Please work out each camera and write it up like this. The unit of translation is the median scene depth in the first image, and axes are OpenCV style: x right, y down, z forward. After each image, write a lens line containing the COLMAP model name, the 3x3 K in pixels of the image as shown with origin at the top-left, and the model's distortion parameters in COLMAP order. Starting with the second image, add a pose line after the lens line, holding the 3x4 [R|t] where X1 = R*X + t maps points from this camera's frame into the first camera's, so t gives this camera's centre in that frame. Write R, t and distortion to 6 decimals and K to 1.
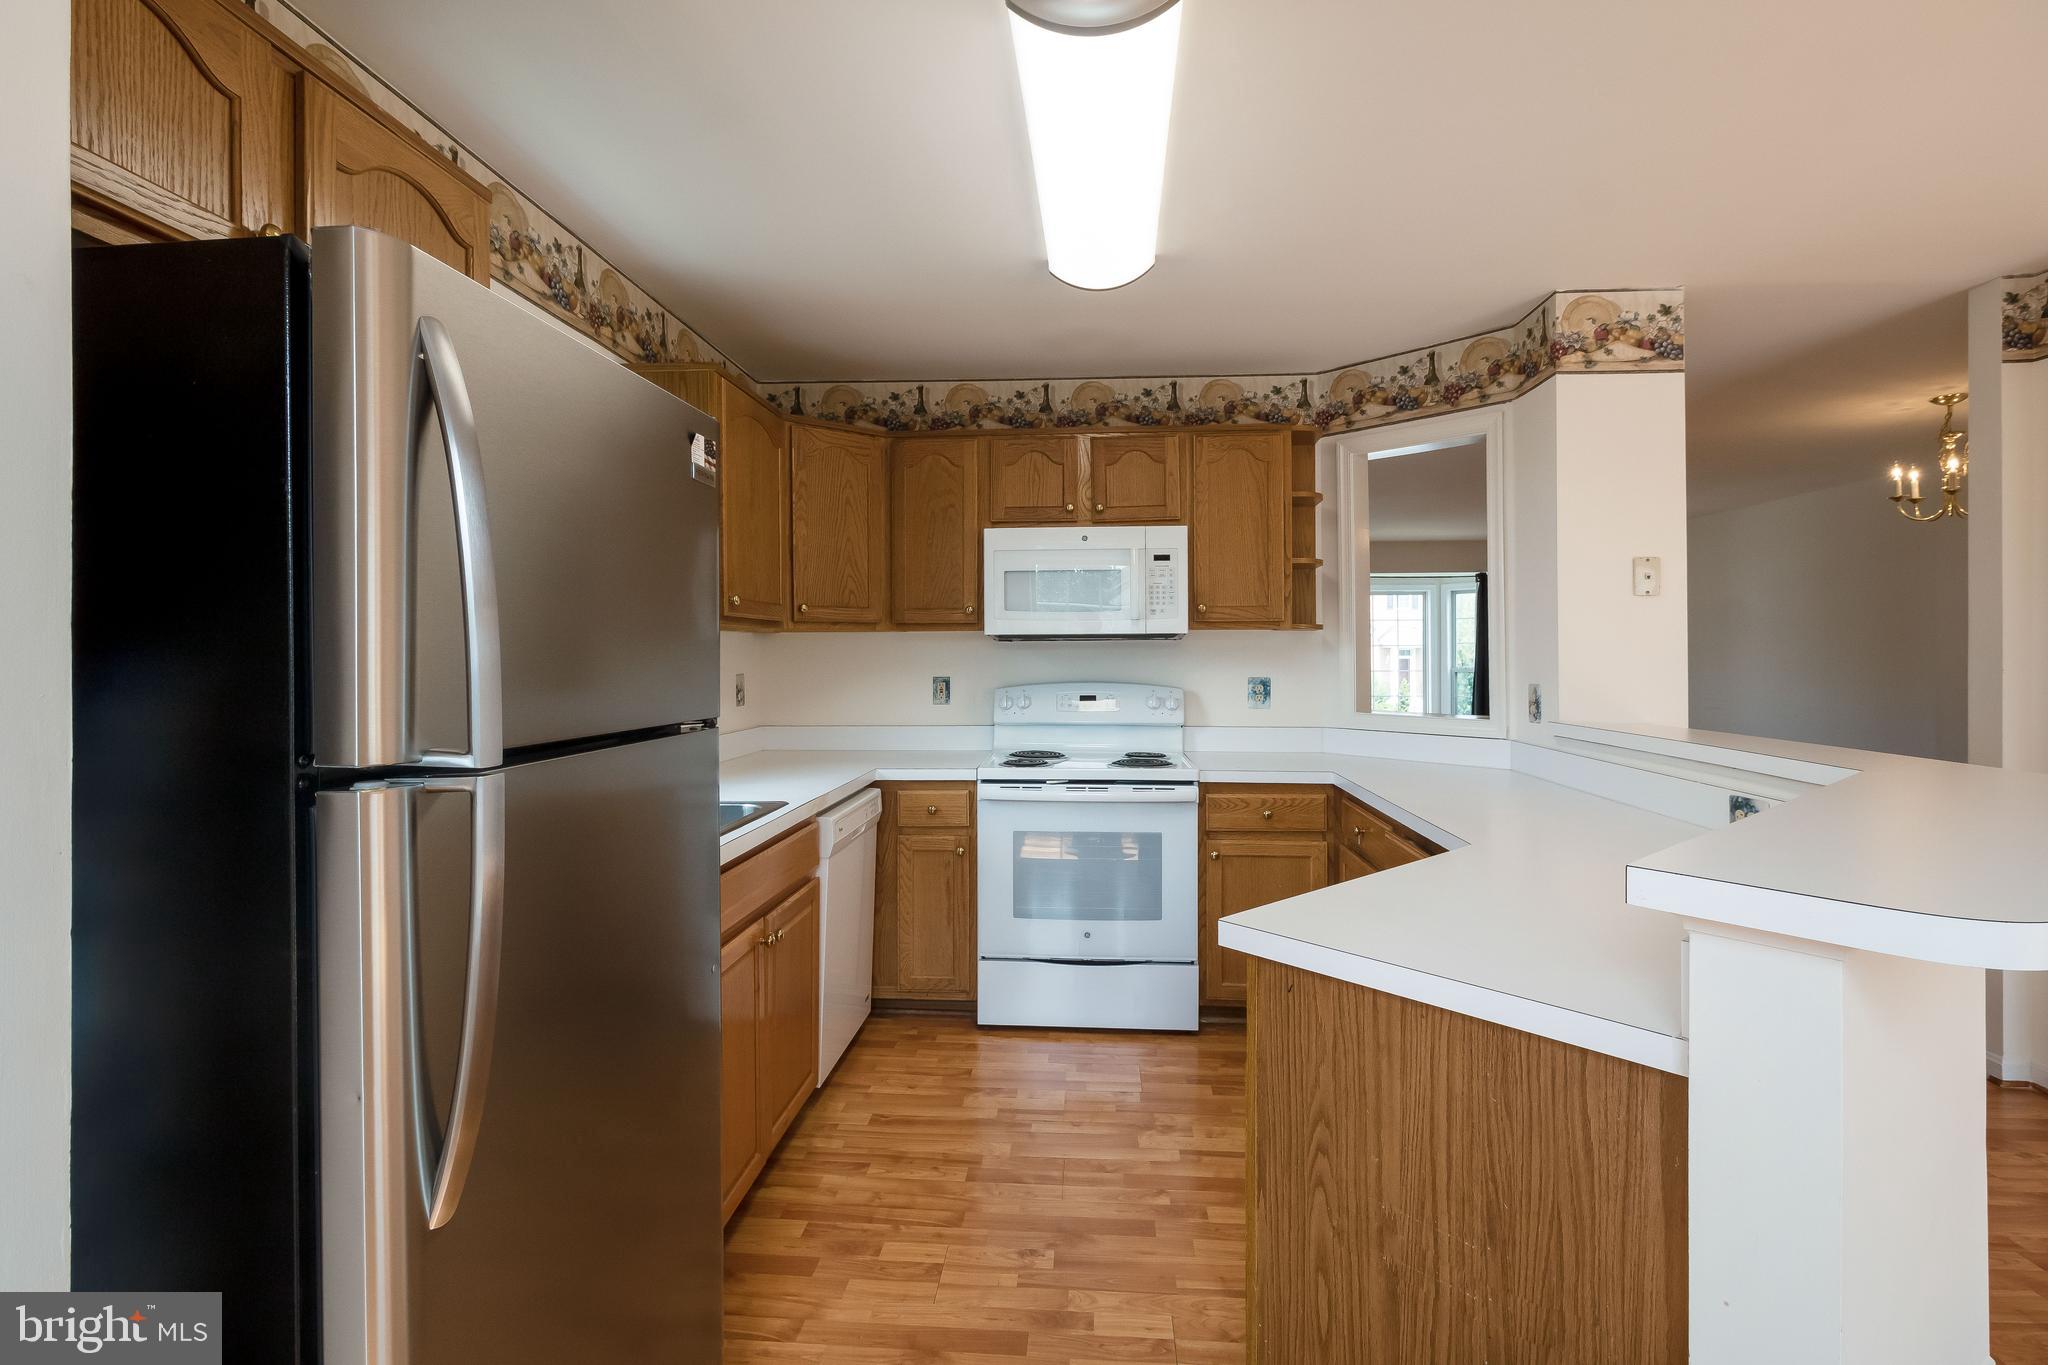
lens RADIAL K [[951.3, 0, 1022.4], [0, 951.3, 658.8], [0, 0, 1]] dist [0.000064, 0.000461]
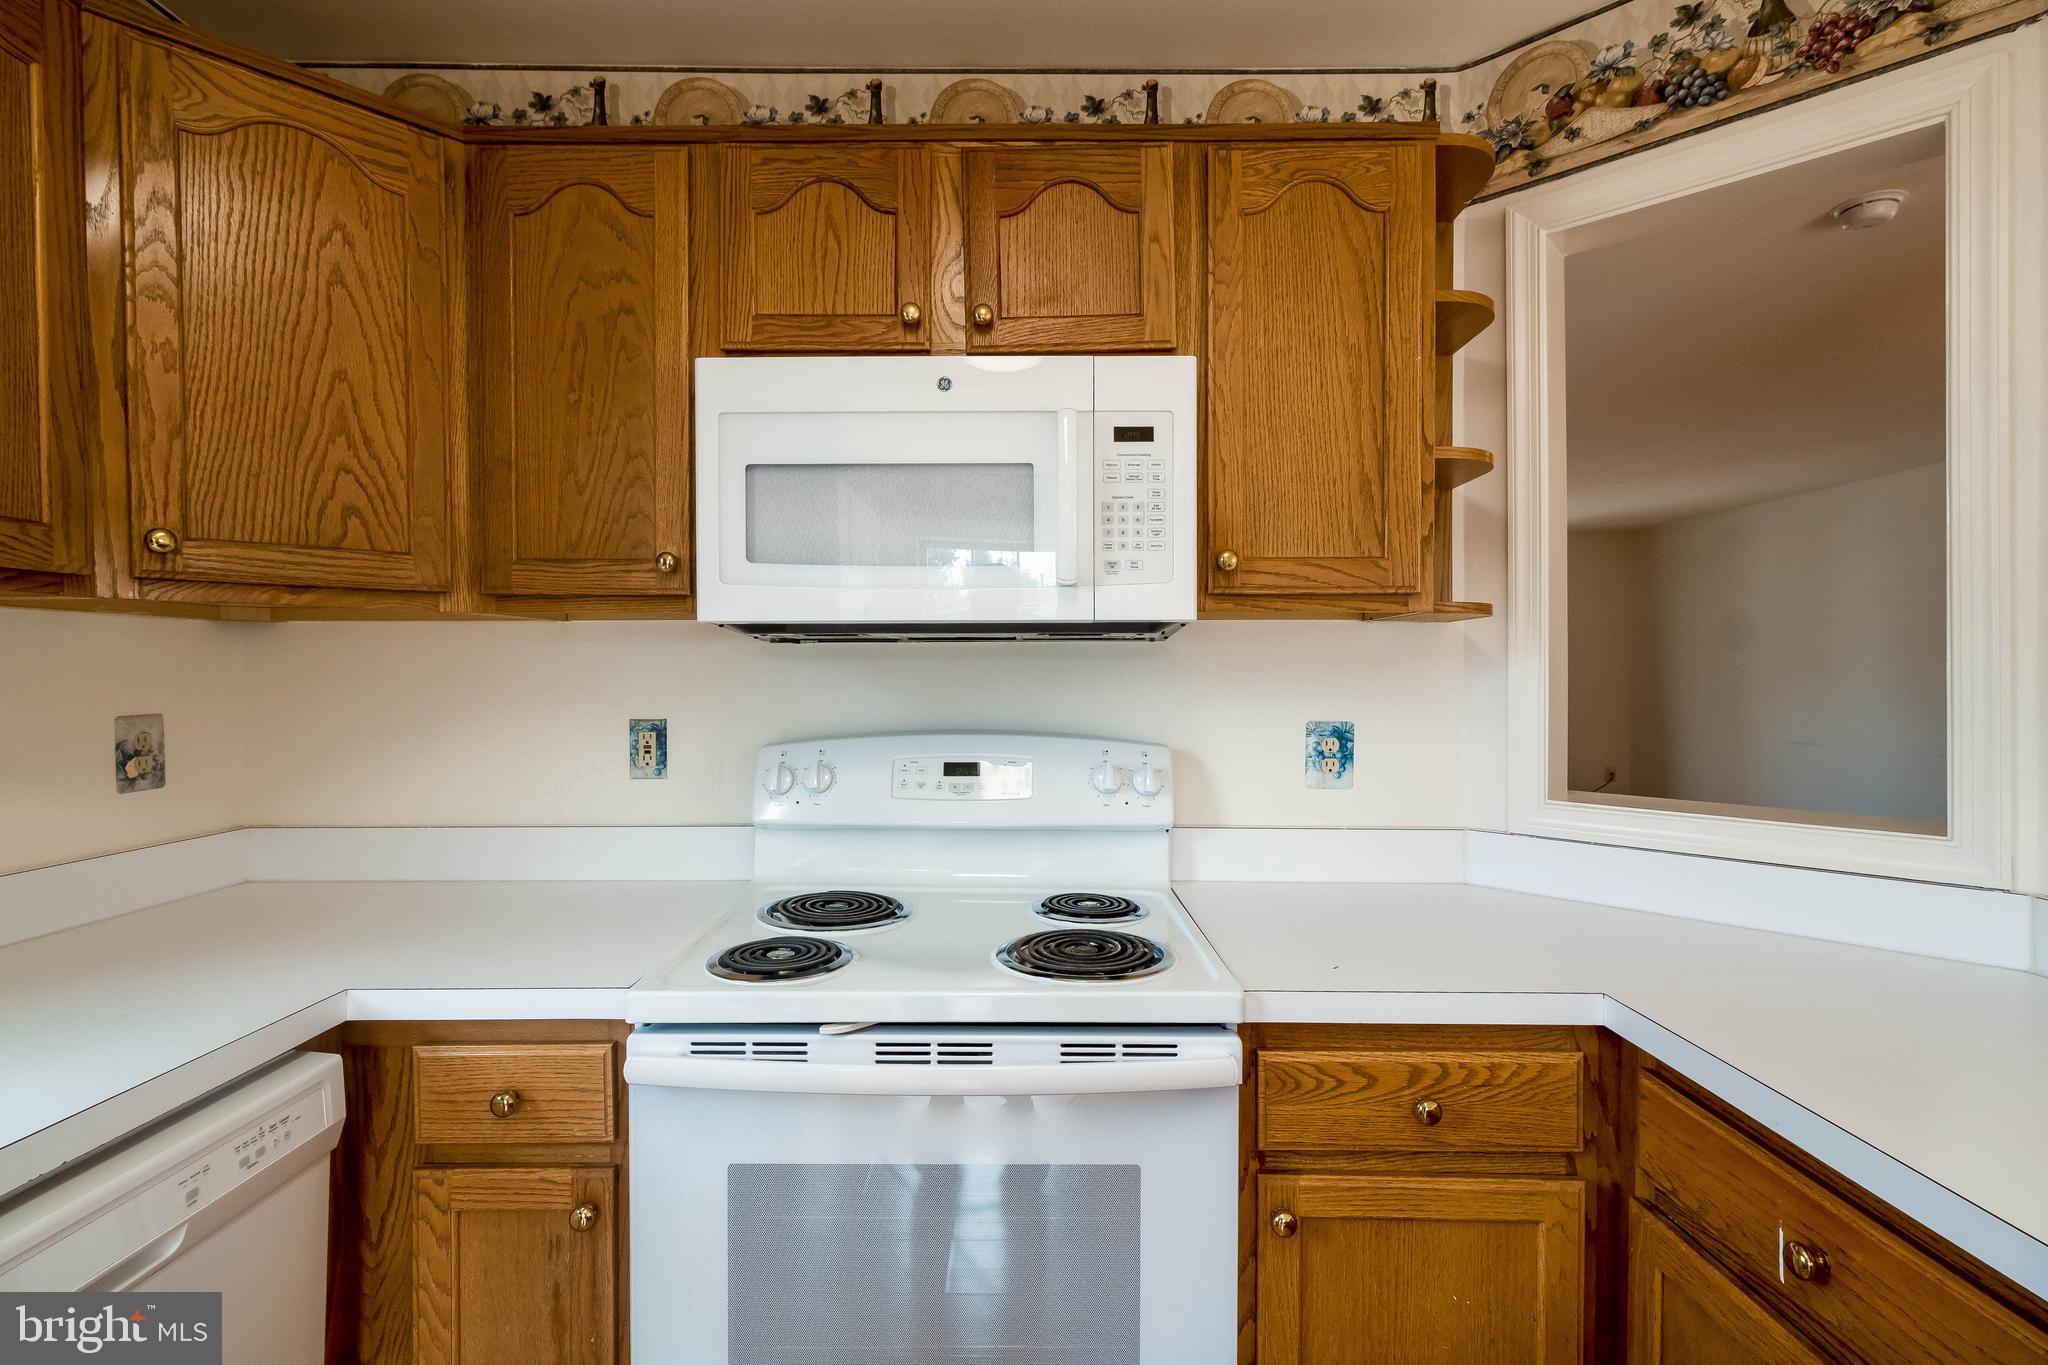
lens RADIAL K [[945.3, 0, 1021.8], [0, 945.3, 672.1], [0, 0, 1]] dist [-0.002798, 0.010426]
pose [[0.997309, 0.003212, 0.073242, 0.070823], [-0.002955, 0.999989, -0.003621, -0.003056], [-0.073253, 0.003395, 0.997308, 0.611074]]
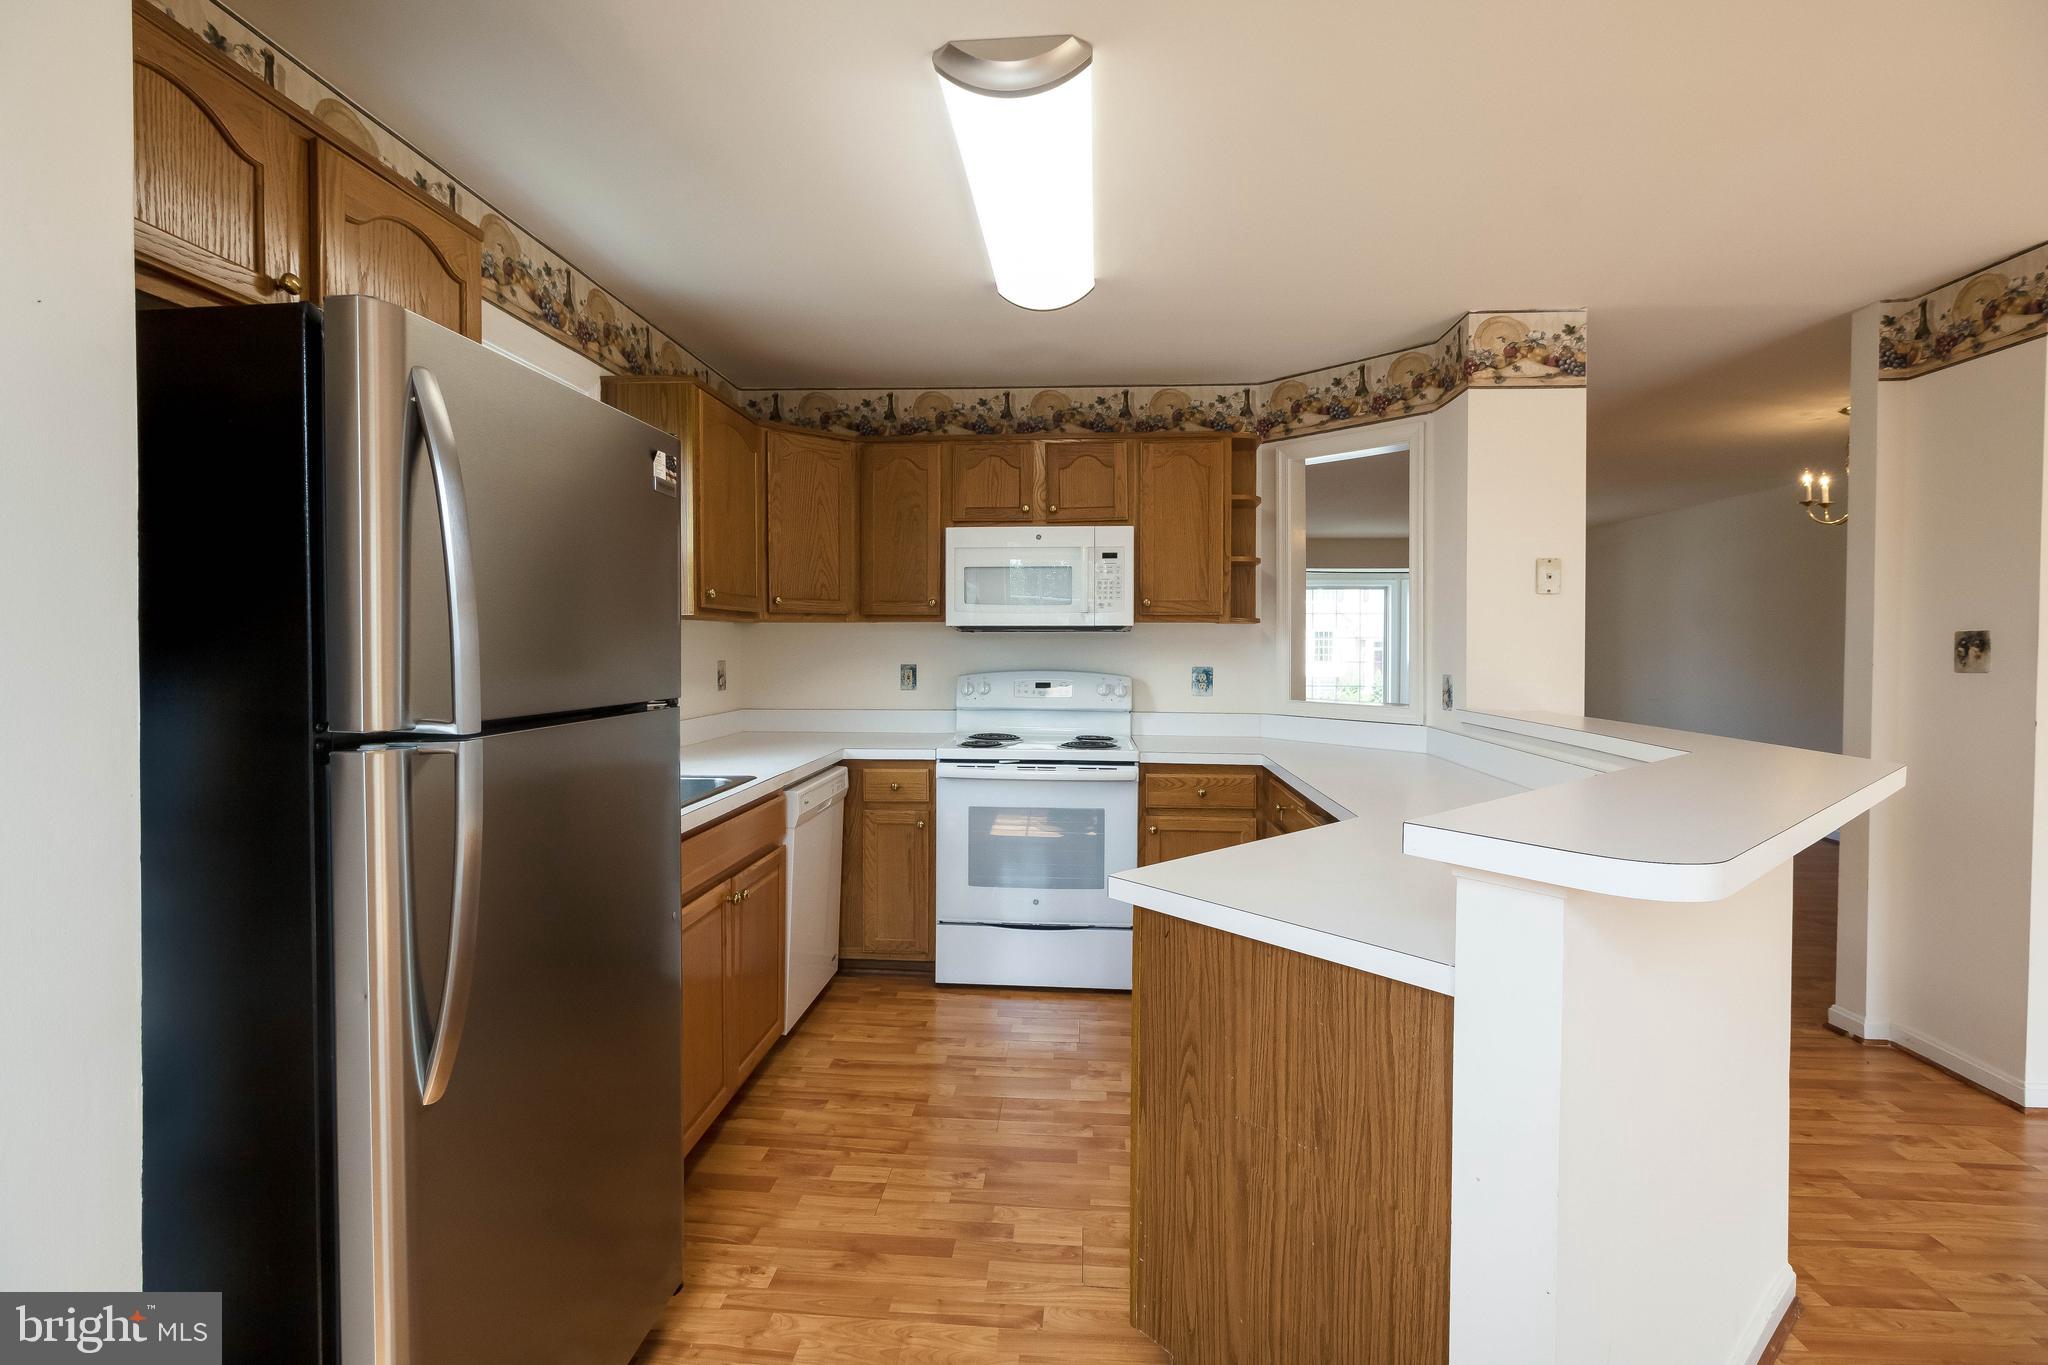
lens RADIAL K [[922.2, 0, 1006.9], [0, 922.2, 663.3], [0, 0, 1]] dist [0.000789, 0.000109]
pose [[0.999955, 0.006555, -0.006819, 0.038558], [-0.006442, 0.999843, 0.016485, -0.000526], [0.006926, -0.016441, 0.999841, -0.050875]]
